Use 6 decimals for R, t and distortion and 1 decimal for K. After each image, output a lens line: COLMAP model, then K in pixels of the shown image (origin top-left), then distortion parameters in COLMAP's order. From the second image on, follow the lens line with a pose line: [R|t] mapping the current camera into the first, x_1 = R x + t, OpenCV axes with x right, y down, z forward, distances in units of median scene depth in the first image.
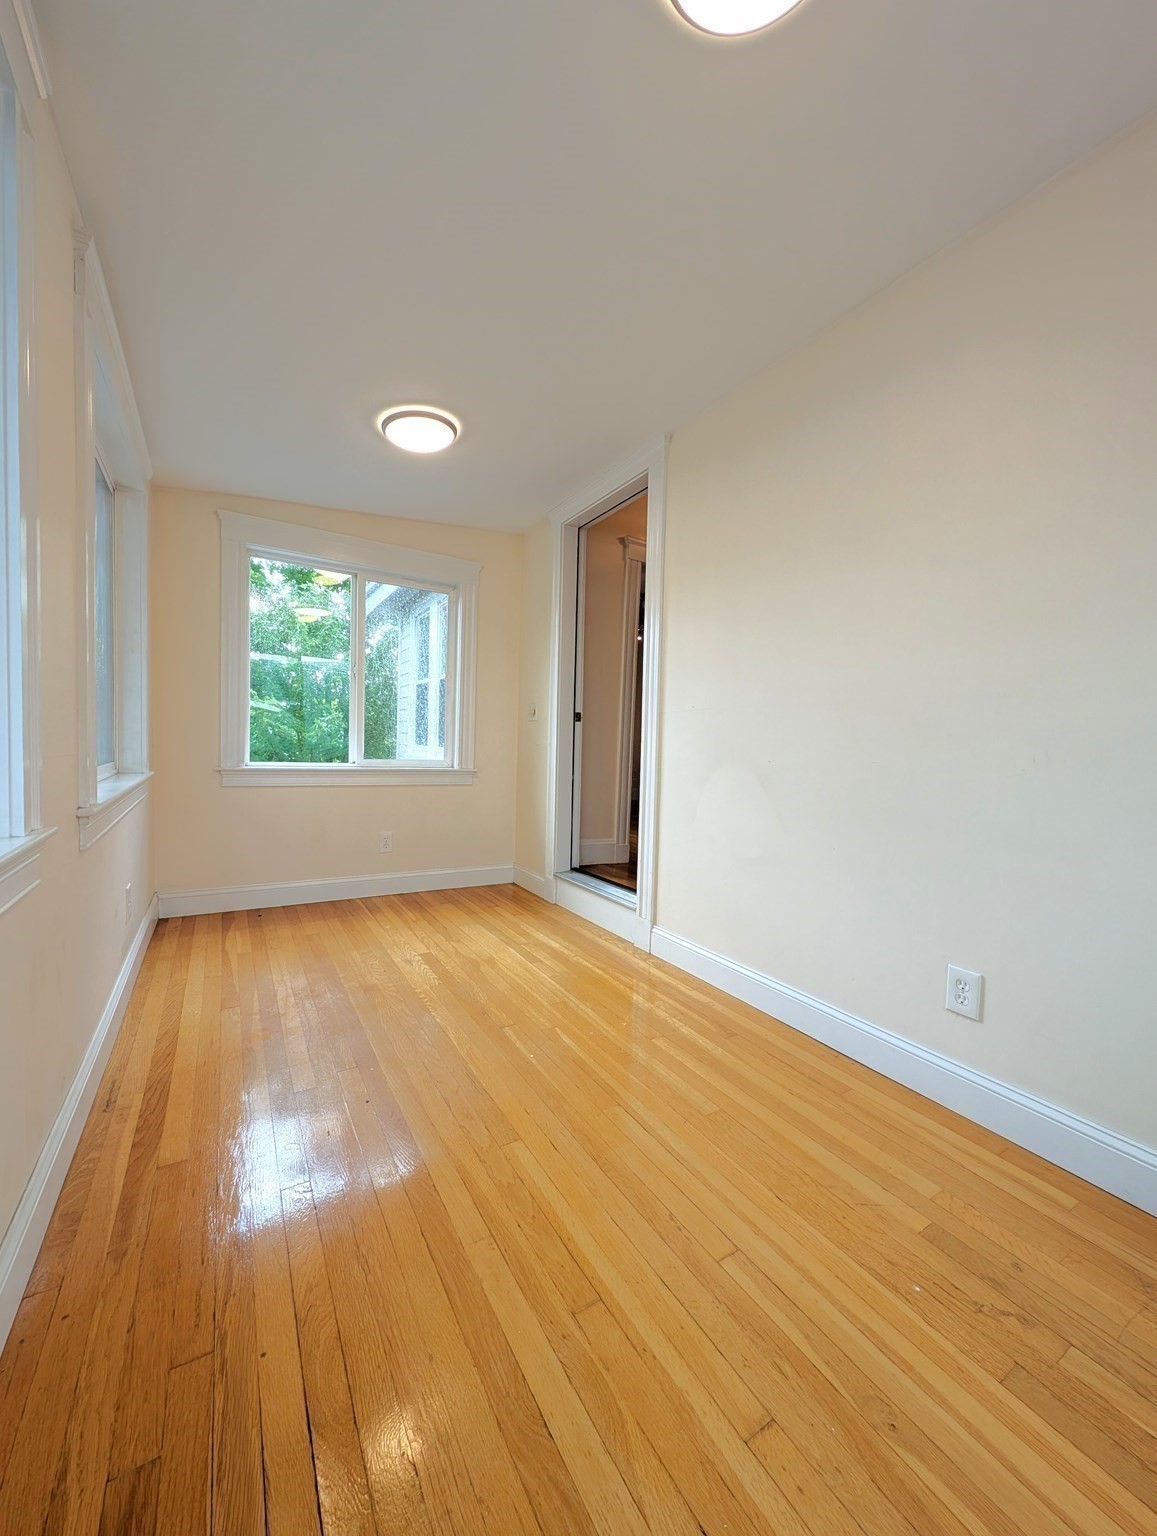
lens RADIAL K [[573.9, 0, 582.4], [0, 573.9, 767.4], [0, 0, 1]] dist [-0.000040, -0.000698]
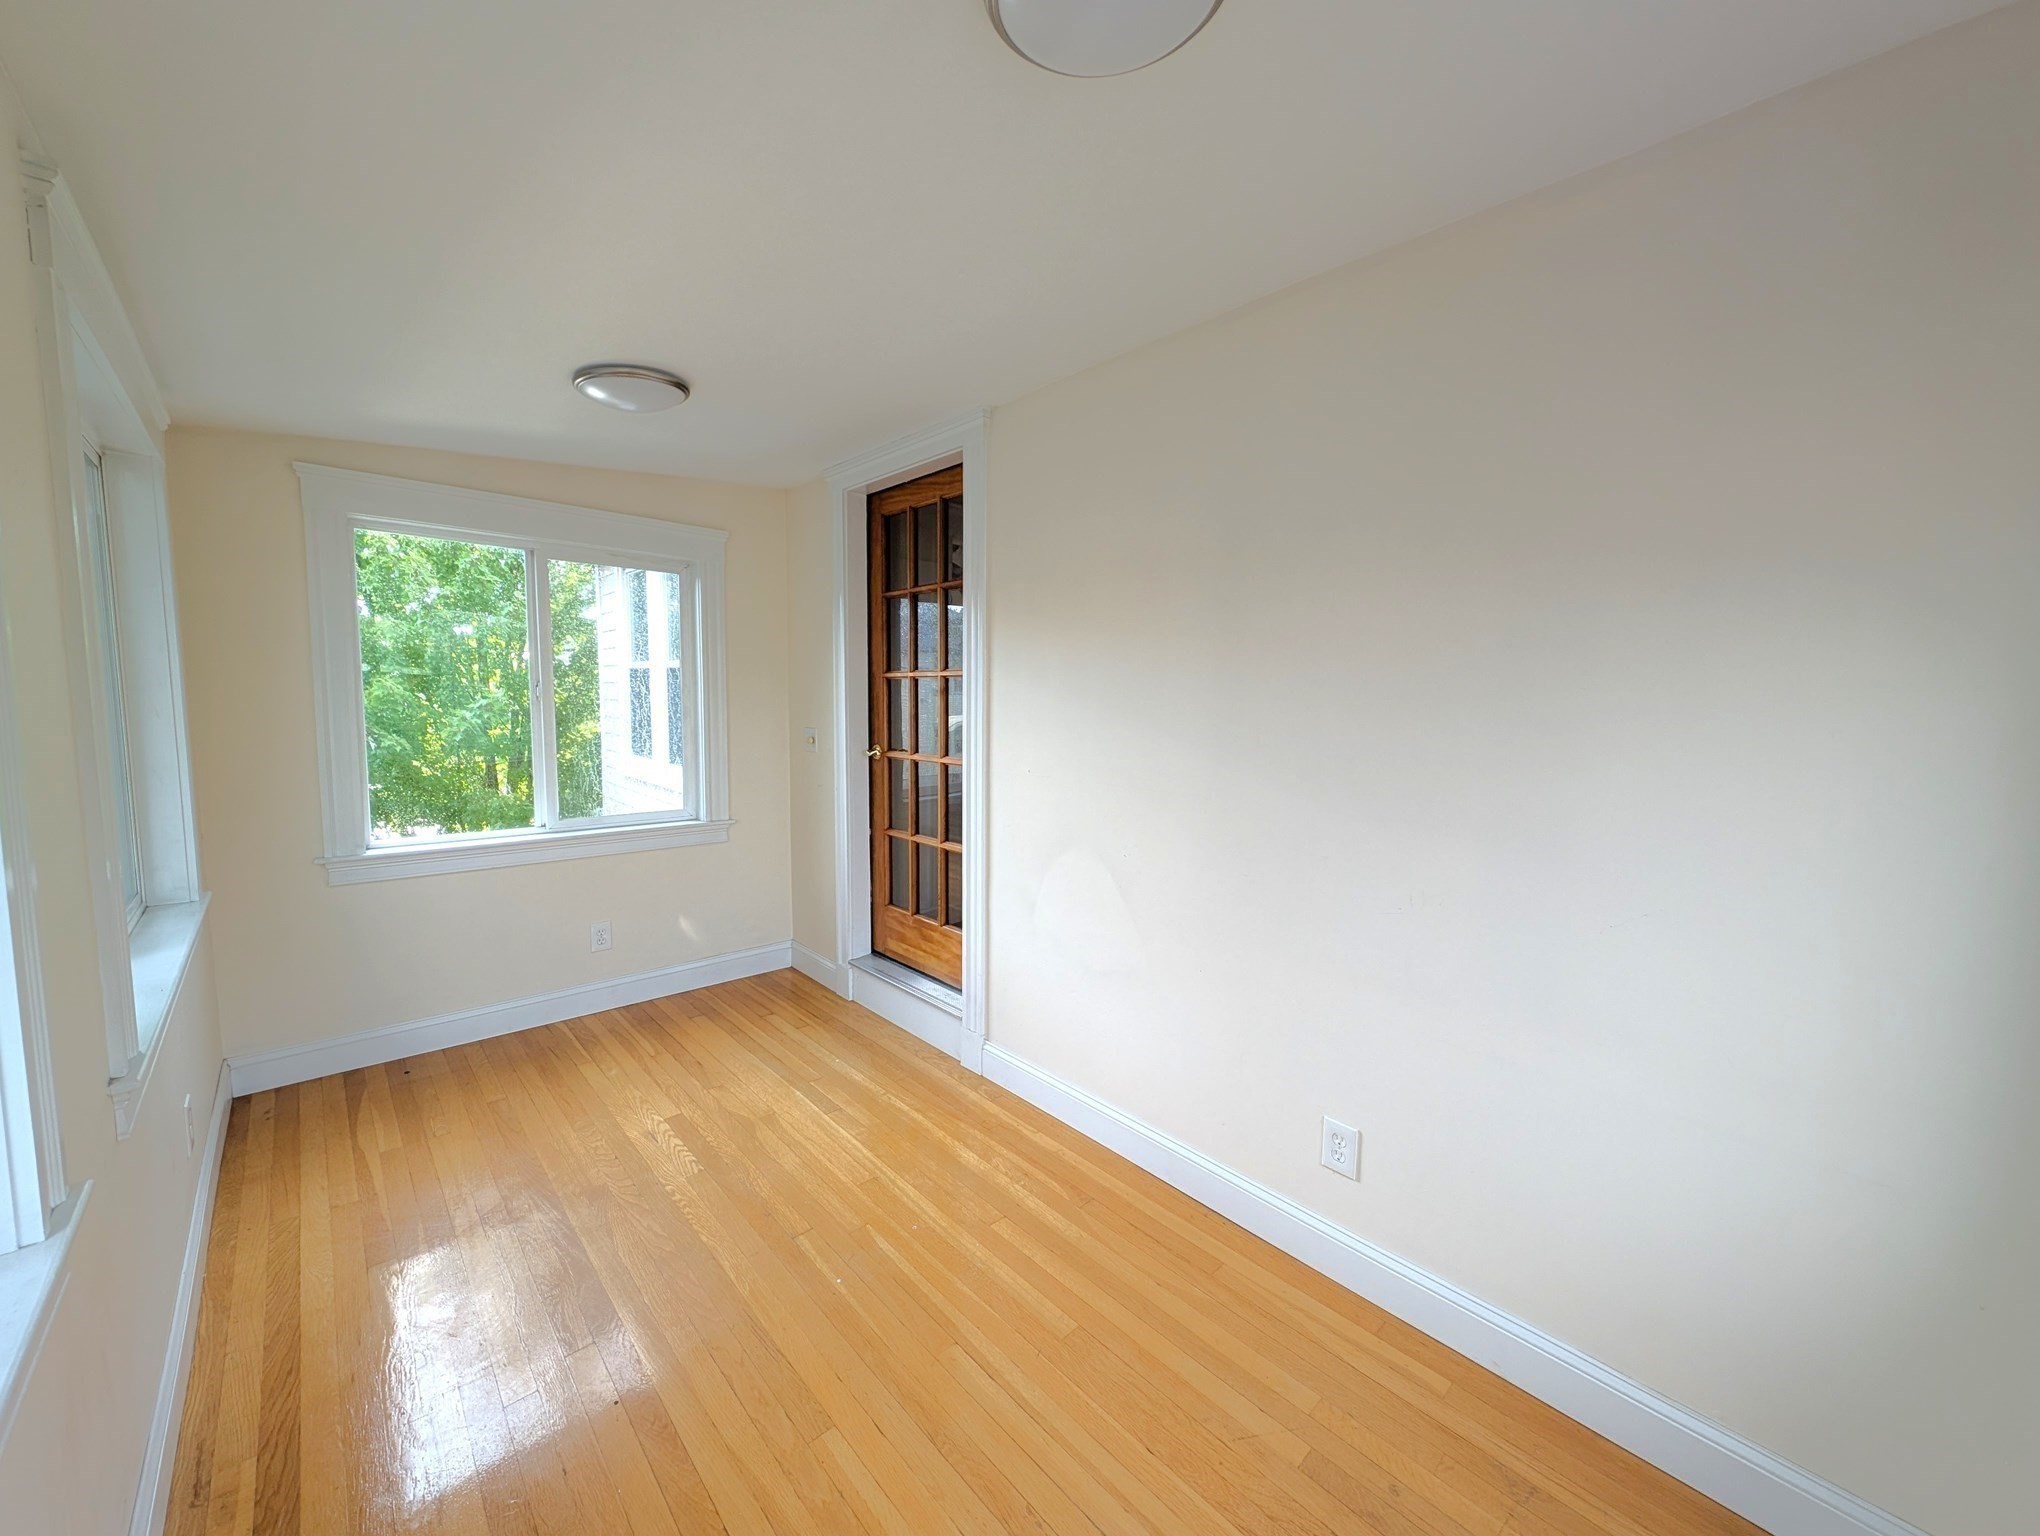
lens RADIAL K [[762.2, 0, 1030.8], [0, 762.2, 767.0], [0, 0, 1]] dist [-0.000040, -0.000698]
pose [[0.978847, -0.032960, 0.201920, -0.016102], [0.022819, 0.998368, 0.052351, -0.186918], [-0.203316, -0.046636, 0.978002, -0.018651]]
